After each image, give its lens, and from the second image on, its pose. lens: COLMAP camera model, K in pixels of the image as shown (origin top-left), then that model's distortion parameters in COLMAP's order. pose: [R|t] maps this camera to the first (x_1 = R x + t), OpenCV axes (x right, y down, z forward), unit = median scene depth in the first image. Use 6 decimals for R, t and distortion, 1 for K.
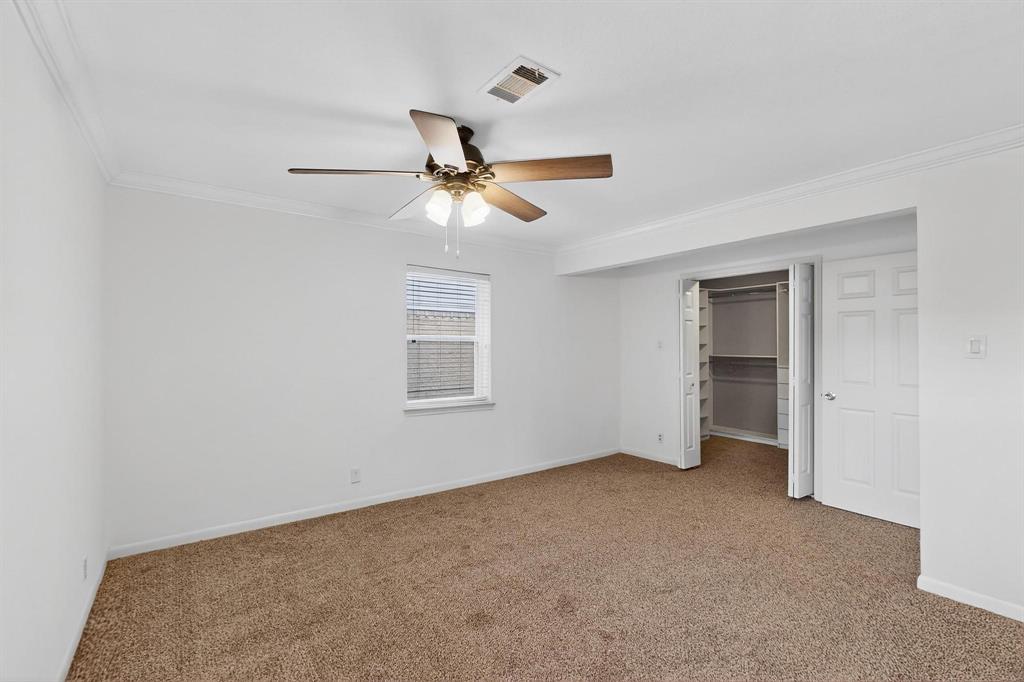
lens RADIAL K [[444.3, 0, 510.6], [0, 444.3, 342.9], [0, 0, 1]] dist [-0.003420, 0.000004]
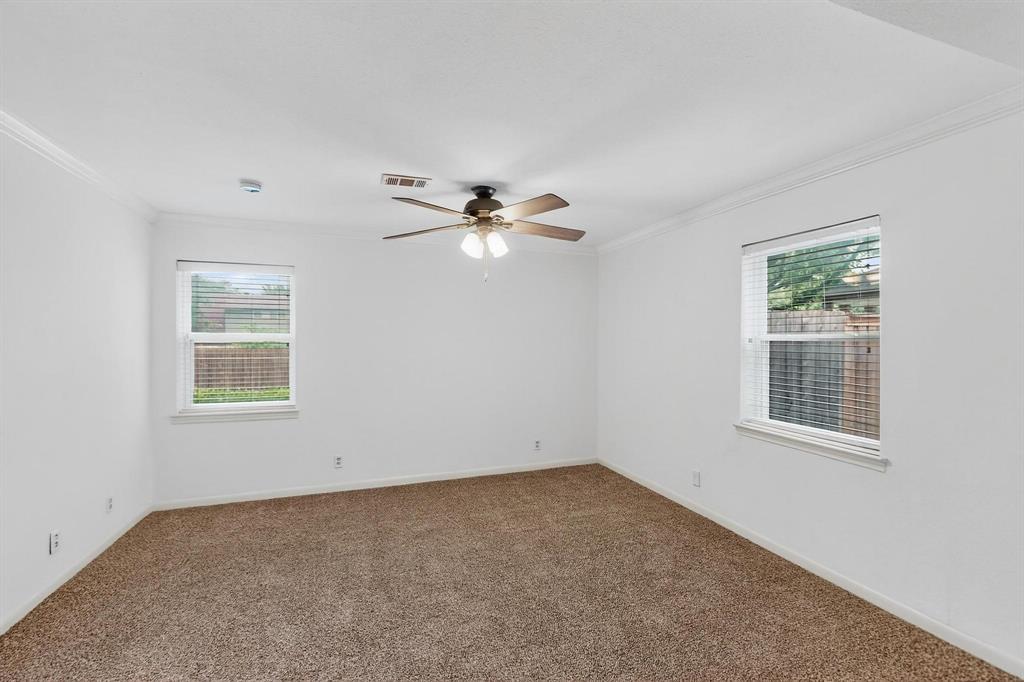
lens RADIAL K [[444.3, 0, 512.1], [0, 444.3, 341.1], [0, 0, 1]] dist [-0.003420, 0.000004]
pose [[-0.269200, 0.000992, -0.963084, 0.823297], [-0.002245, 0.999996, 0.001657, -0.006004], [0.963082, 0.002609, -0.269196, 1.017034]]
